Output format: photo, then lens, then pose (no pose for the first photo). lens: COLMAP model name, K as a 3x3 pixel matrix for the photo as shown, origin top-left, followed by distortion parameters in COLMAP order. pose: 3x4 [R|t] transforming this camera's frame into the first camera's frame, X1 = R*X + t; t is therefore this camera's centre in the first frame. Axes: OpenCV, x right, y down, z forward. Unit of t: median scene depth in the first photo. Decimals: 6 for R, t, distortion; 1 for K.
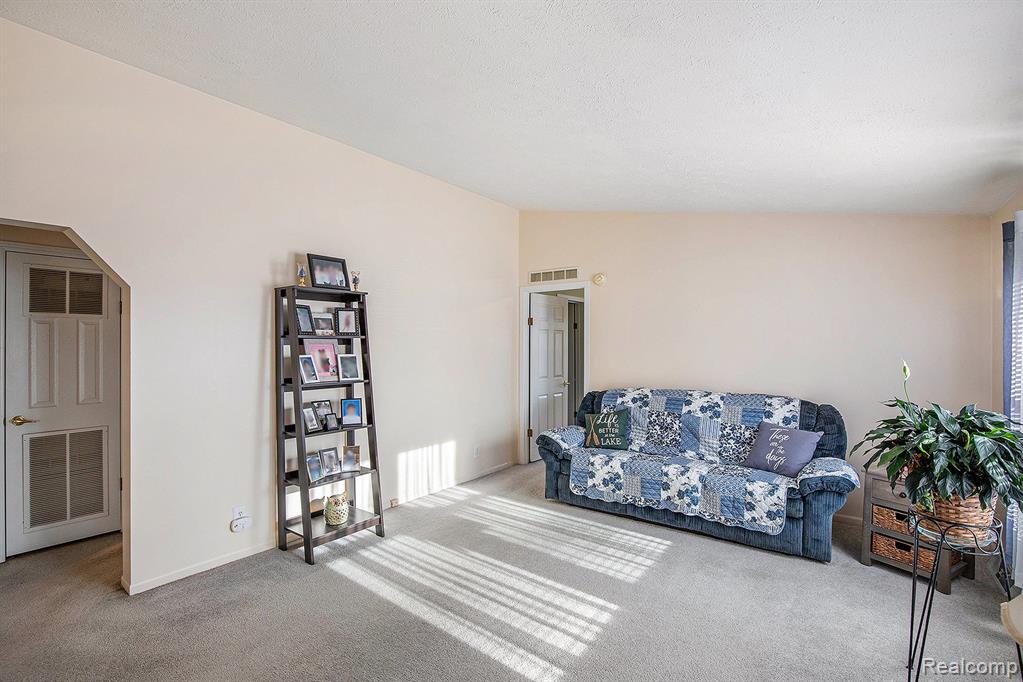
lens RADIAL K [[490.0, 0, 511.5], [0, 490.0, 341.0], [0, 0, 1]] dist [-0.031016, 0.000289]
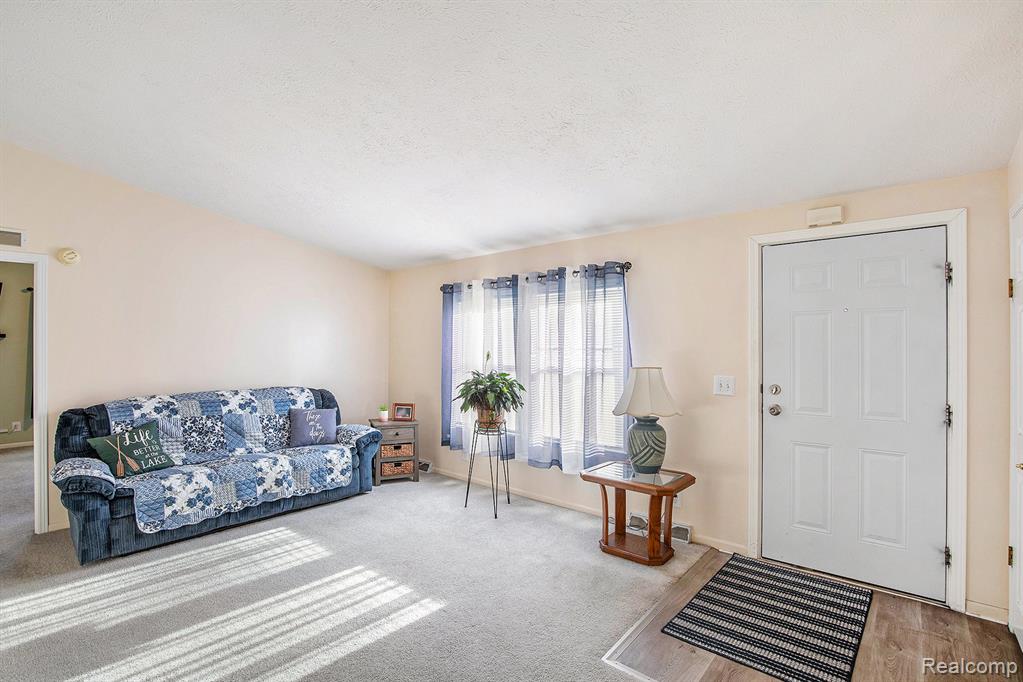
lens RADIAL K [[480.1, 0, 511.5], [0, 480.1, 341.0], [0, 0, 1]] dist [-0.033045, -0.000064]
pose [[0.035879, 0.007764, 0.999326, -0.665790], [-0.003537, 0.999965, -0.007642, 0.005689], [-0.999350, -0.003261, 0.035905, 0.424890]]
